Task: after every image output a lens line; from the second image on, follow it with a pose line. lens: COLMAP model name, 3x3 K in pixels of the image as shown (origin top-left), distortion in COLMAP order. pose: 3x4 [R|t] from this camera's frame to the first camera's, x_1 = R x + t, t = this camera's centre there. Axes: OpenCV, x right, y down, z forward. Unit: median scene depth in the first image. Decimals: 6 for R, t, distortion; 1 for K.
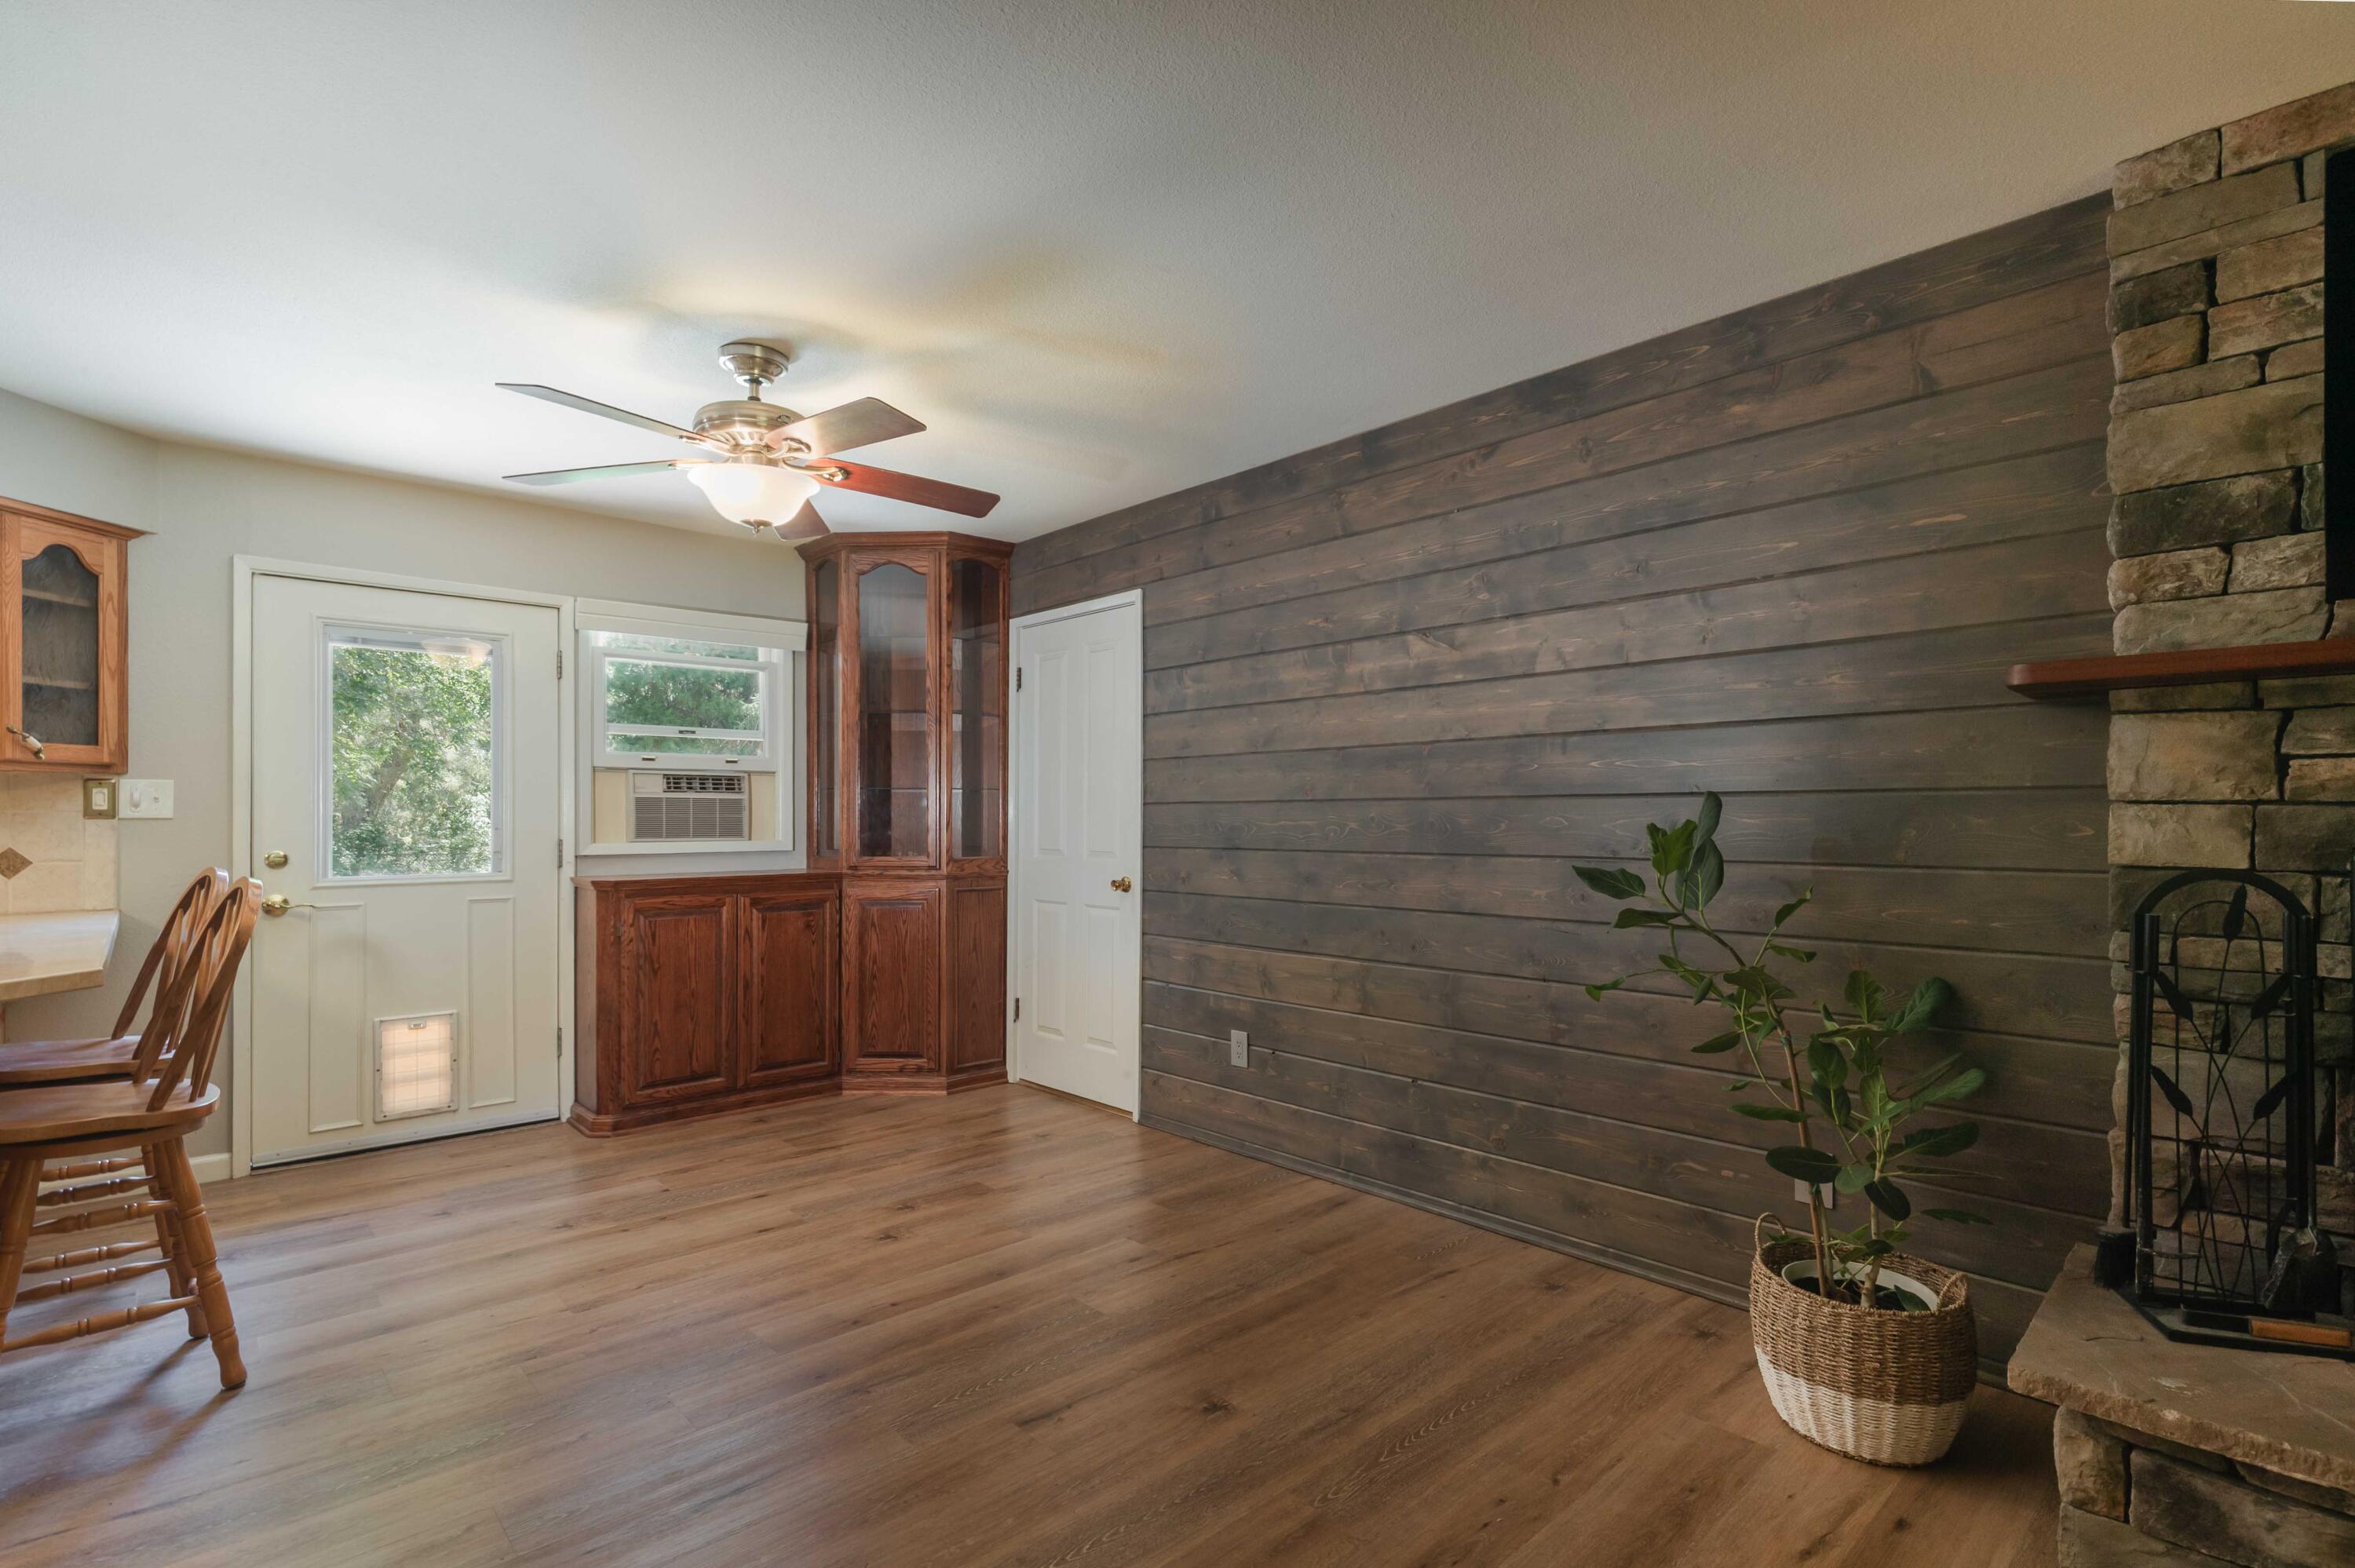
lens RADIAL K [[1079.0, 0, 1169.7], [0, 1079.0, 812.3], [0, 0, 1]] dist [0.002183, -0.000401]
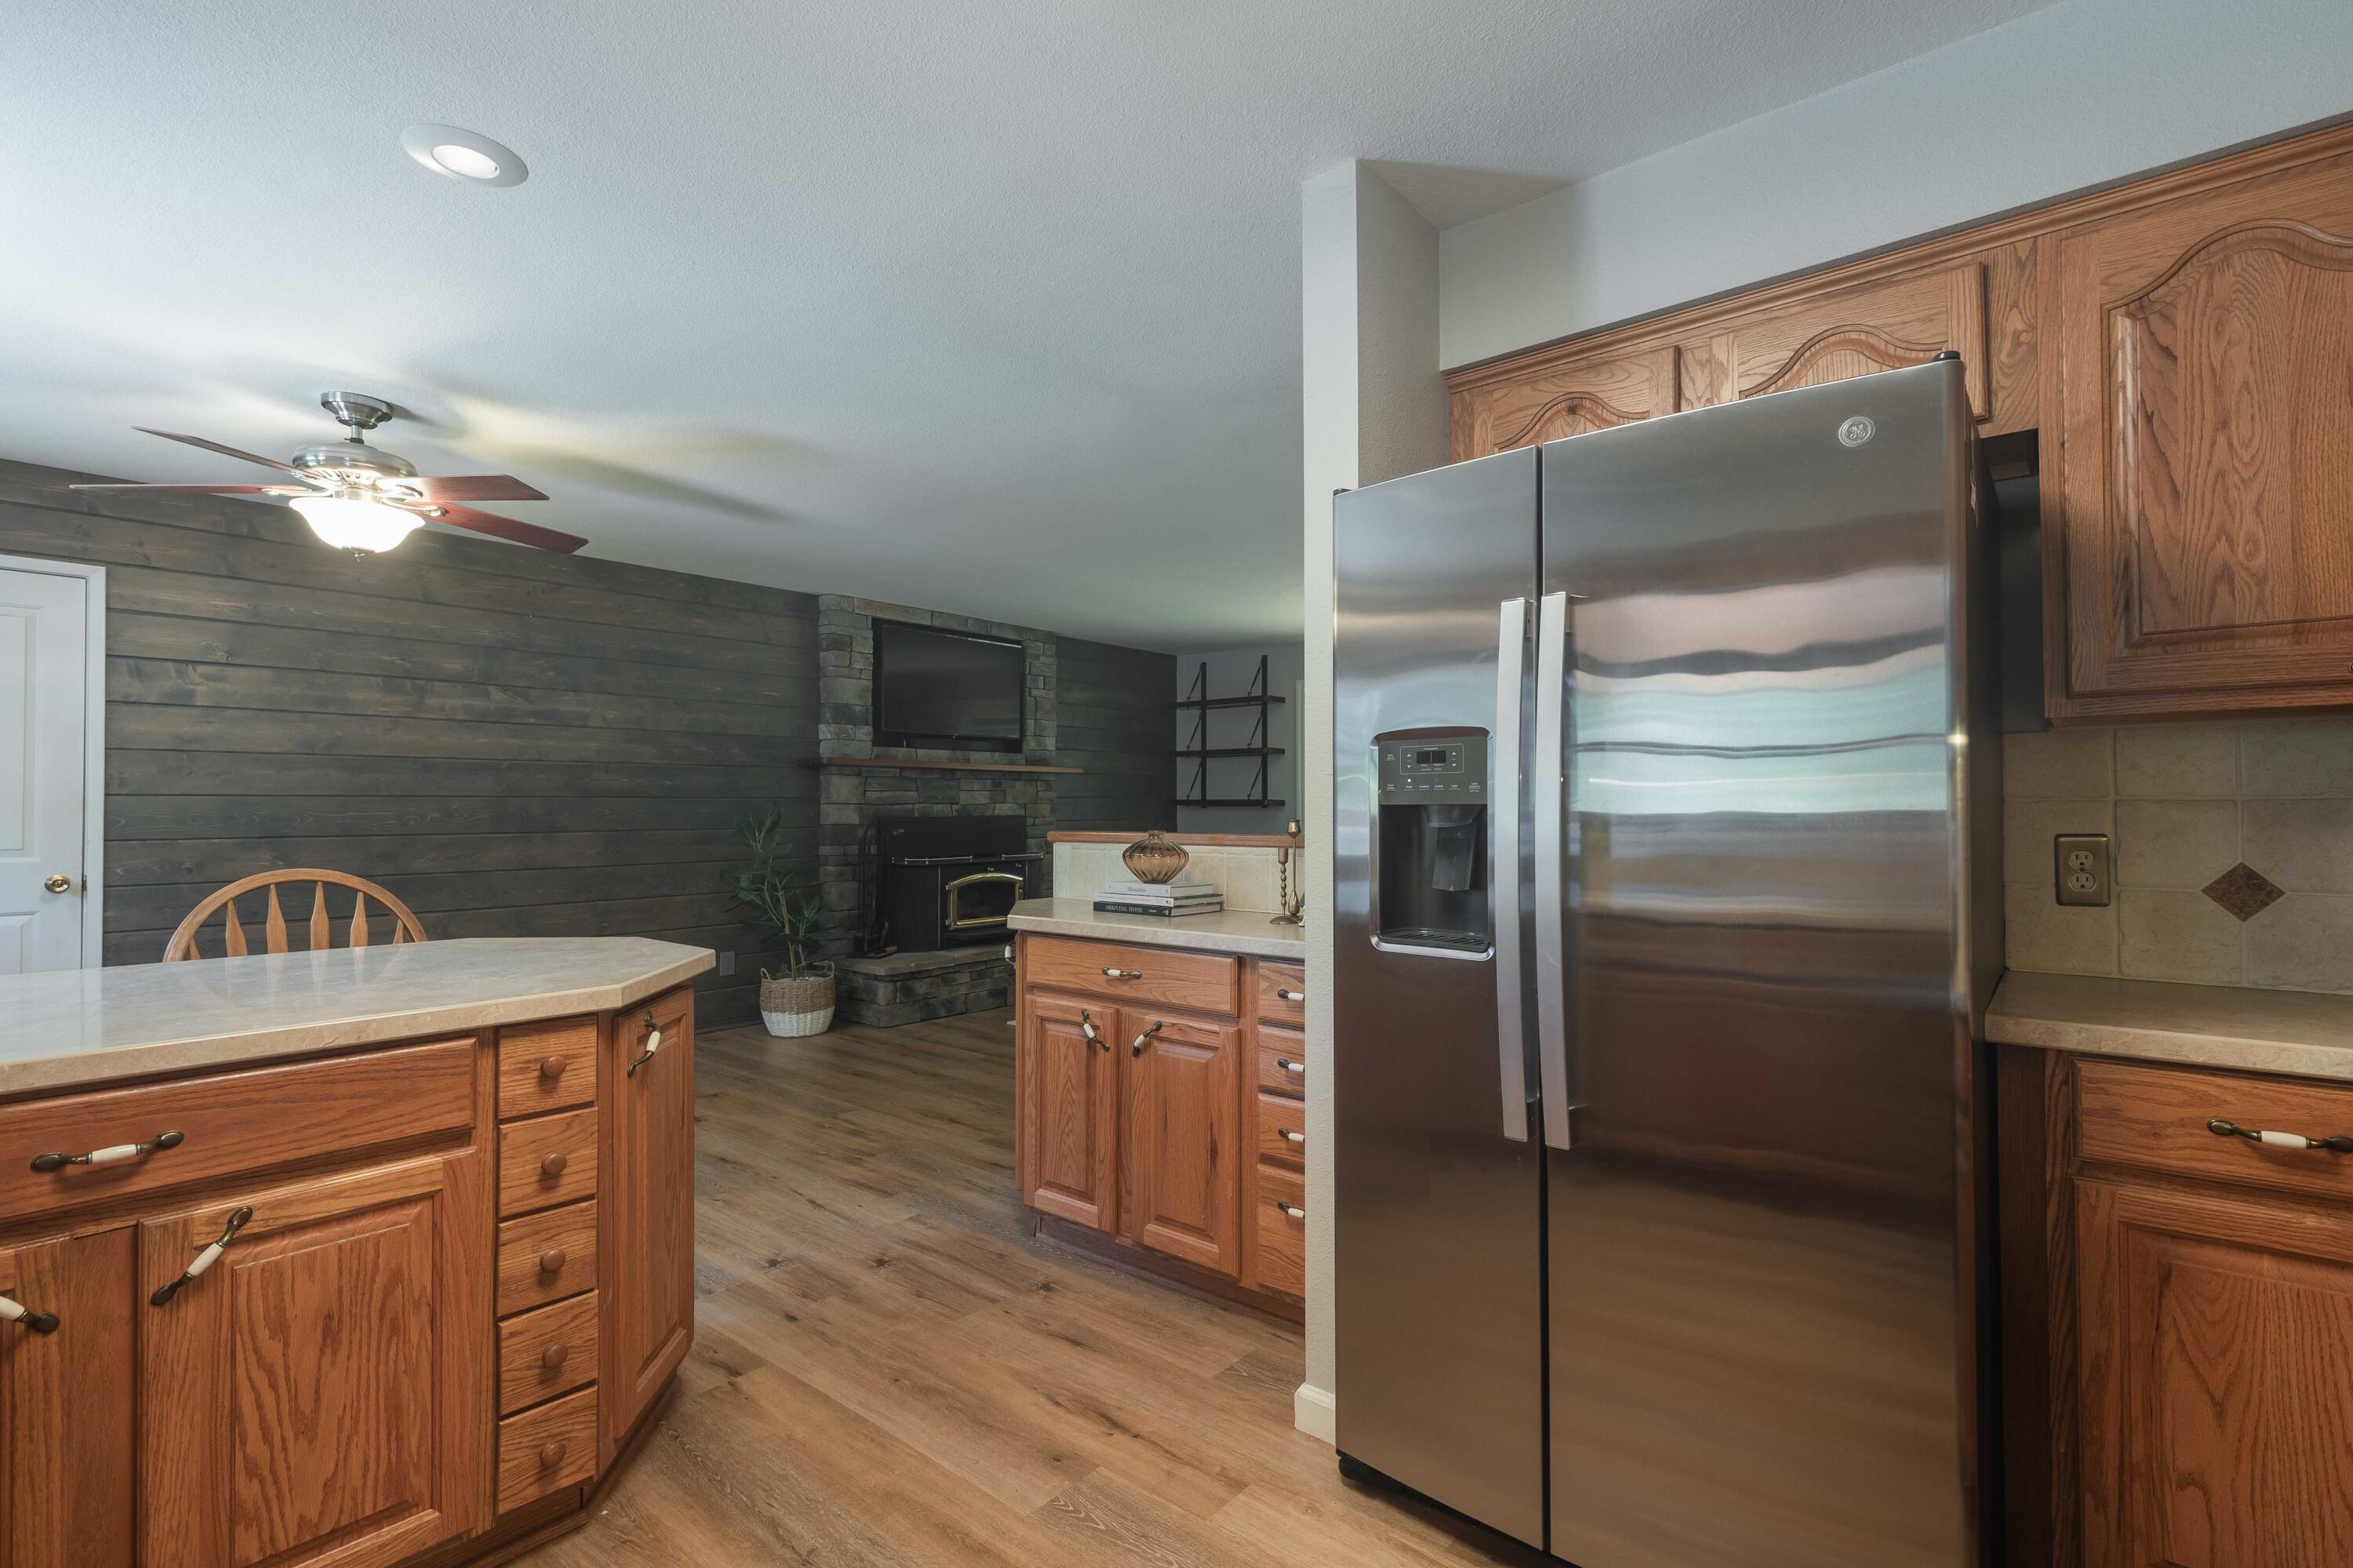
lens RADIAL K [[1078.3, 0, 1200.2], [0, 1078.3, 798.0], [0, 0, 1]] dist [0.002183, -0.000401]
pose [[-0.136851, 0.009828, 0.990543, -1.337347], [-0.001994, 0.999946, -0.010197, 0.002485], [-0.990590, -0.003371, -0.136824, 0.225564]]
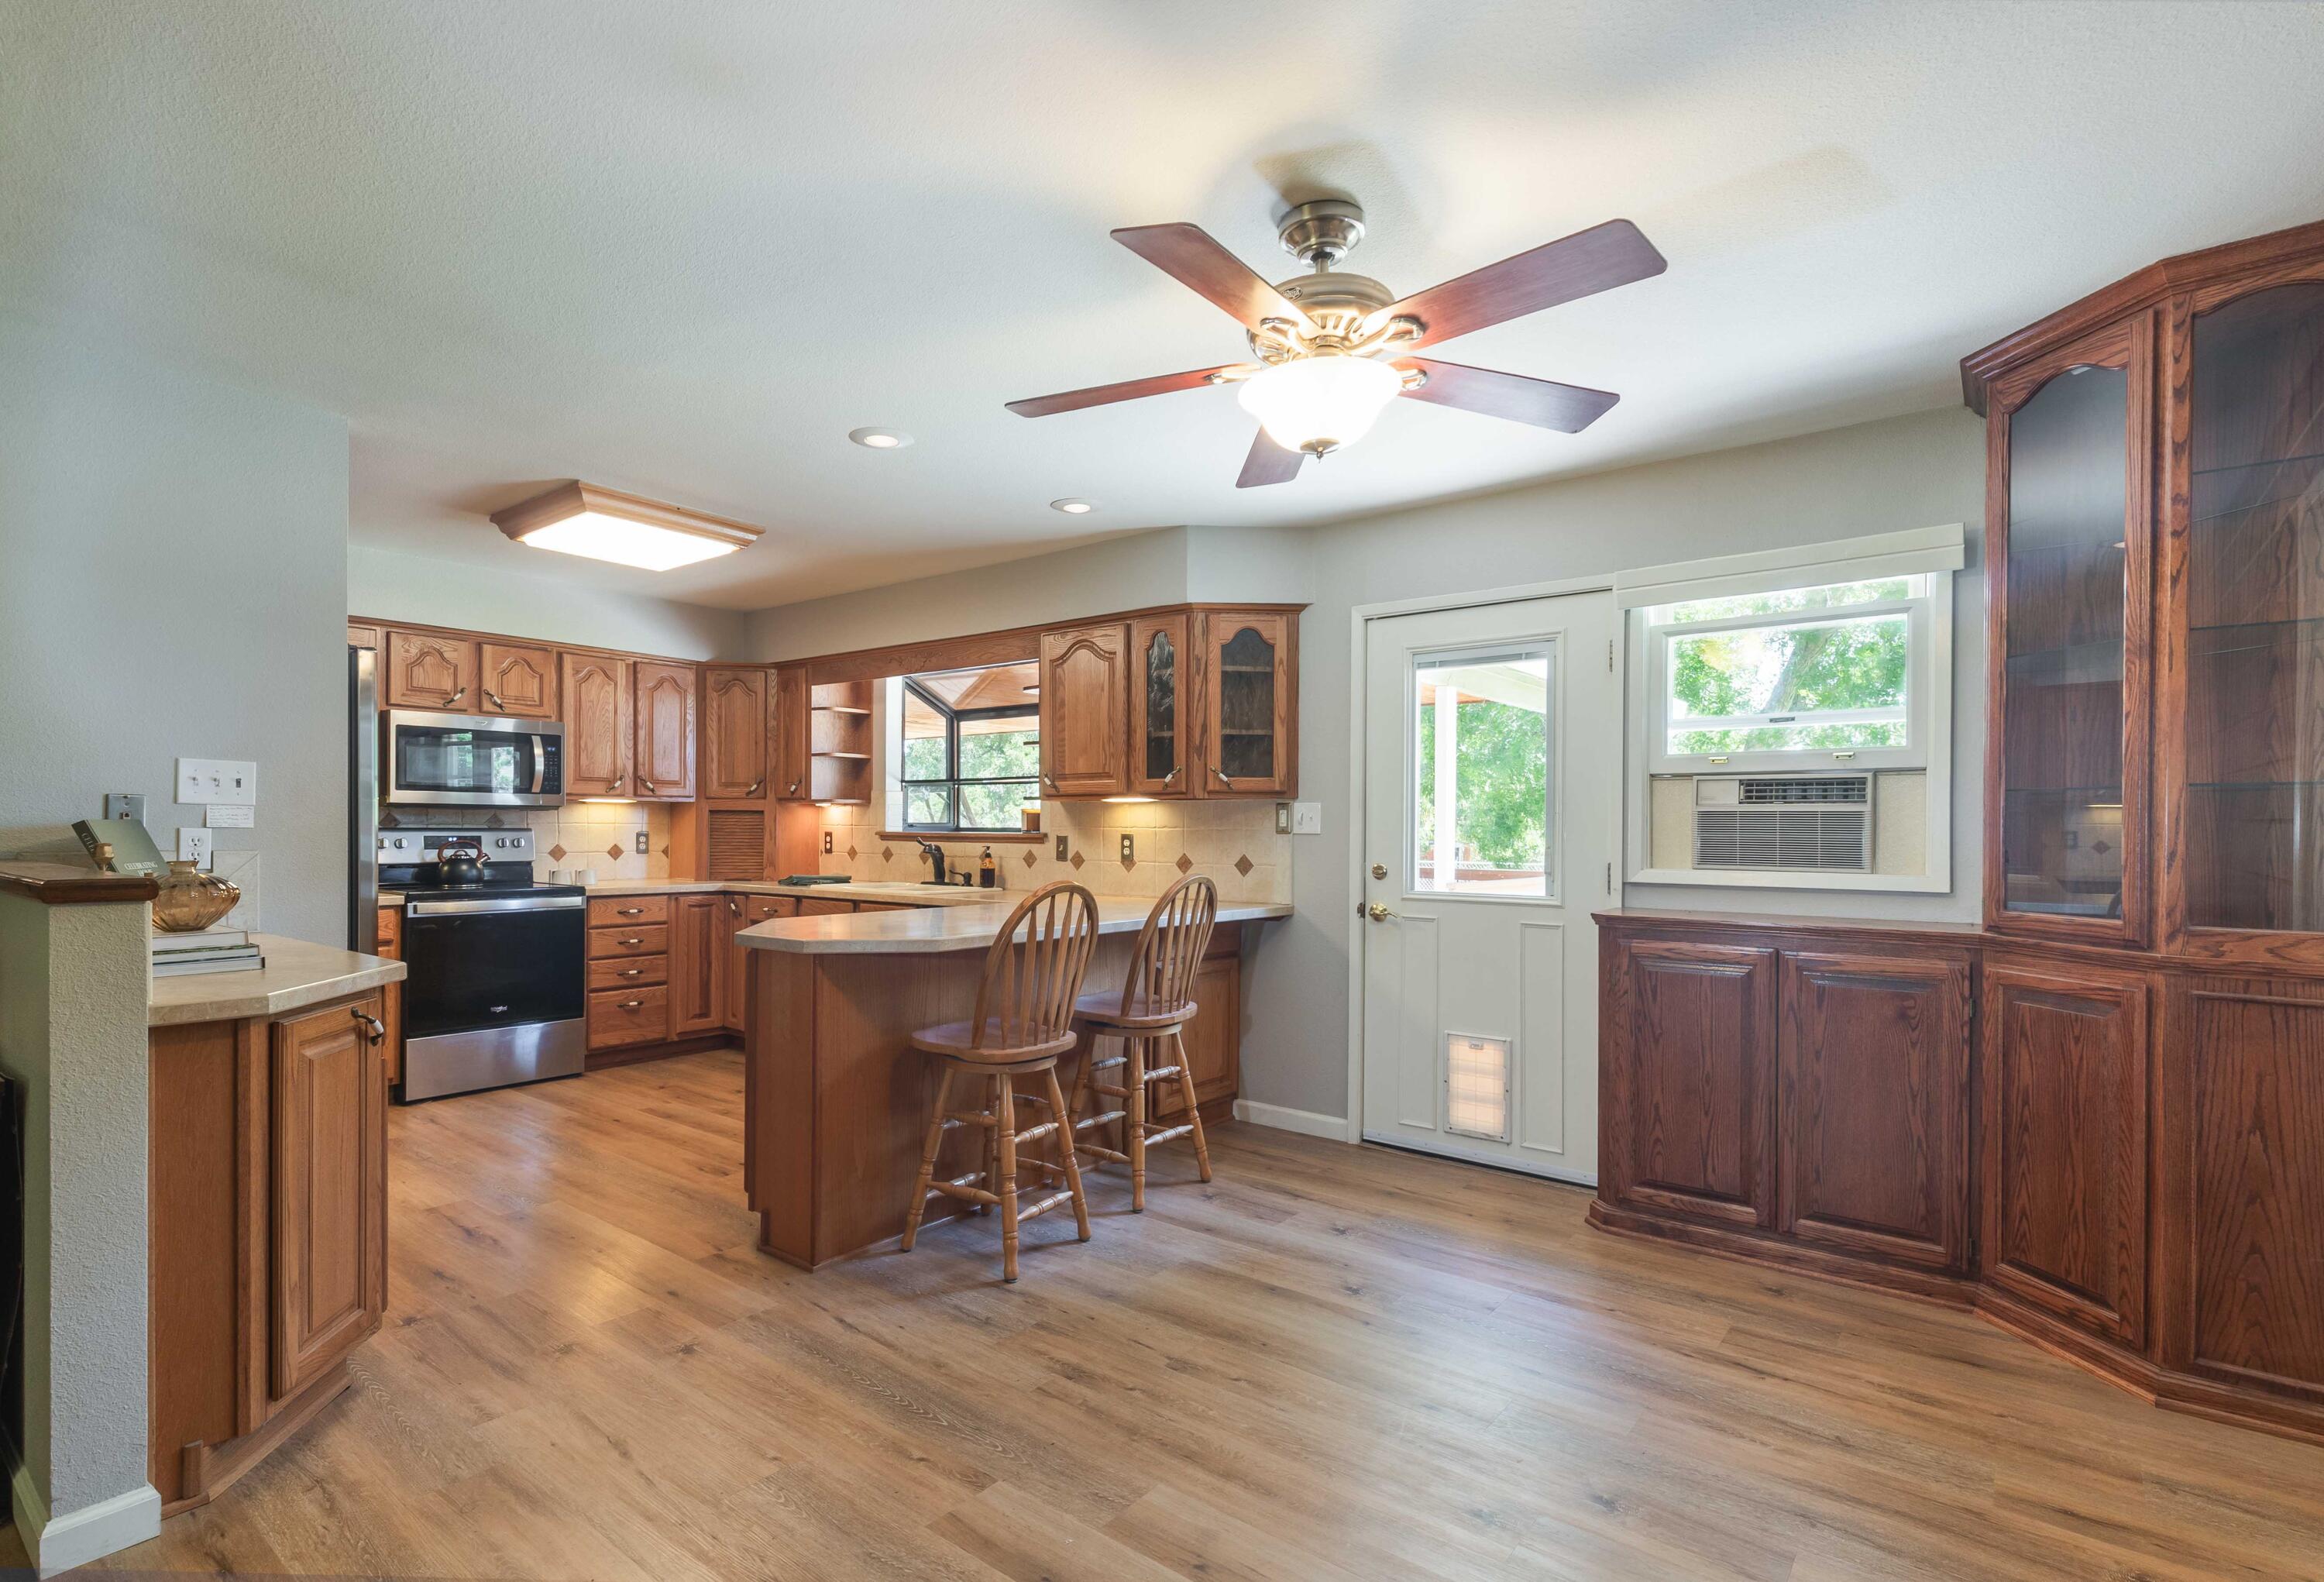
lens RADIAL K [[1125.5, 0, 1154.6], [0, 1125.5, 831.9], [0, 0, 1]] dist [-0.007959, 0.002088]
pose [[0.143533, 0.005844, -0.989628, 0.311960], [-0.001585, 0.999983, 0.005675, -0.003636], [0.989644, 0.000754, 0.143540, 0.635544]]
